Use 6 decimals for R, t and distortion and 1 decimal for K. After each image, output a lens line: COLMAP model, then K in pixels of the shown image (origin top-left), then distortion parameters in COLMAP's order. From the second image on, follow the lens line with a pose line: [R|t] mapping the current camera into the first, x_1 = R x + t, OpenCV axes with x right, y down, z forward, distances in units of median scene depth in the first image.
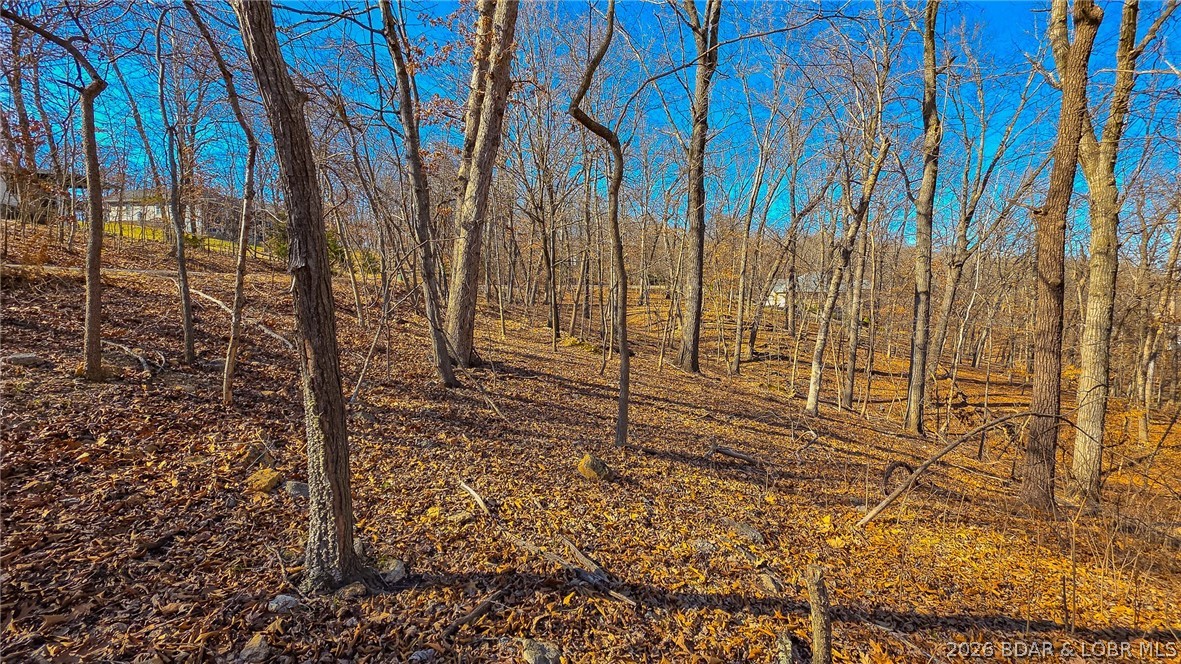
lens RADIAL K [[471.0, 0, 589.7], [0, 471.0, 327.7], [0, 0, 1]] dist [0.000253, 0.000386]
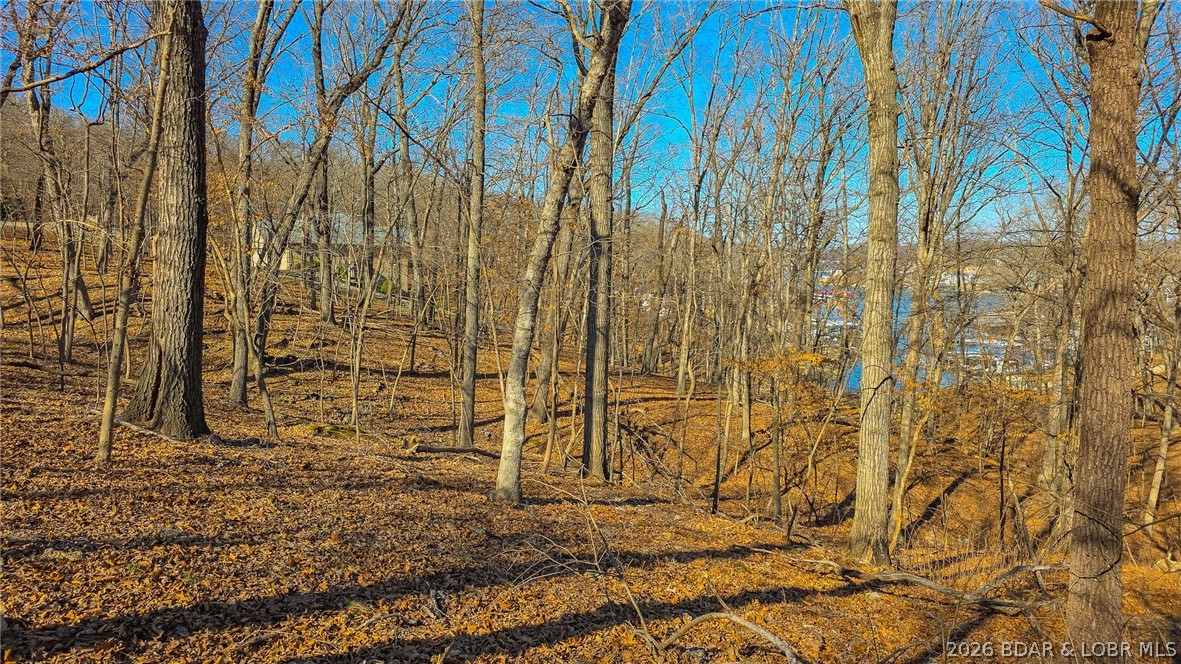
lens RADIAL K [[786.6, 0, 586.2], [0, 786.6, 330.0], [0, 0, 1]] dist [0.072107, -0.066406]
pose [[0.713318, -0.053151, 0.698822, 0.009333], [0.033588, 0.998567, 0.041663, -0.001661], [-0.700035, -0.006247, 0.714081, 0.320835]]
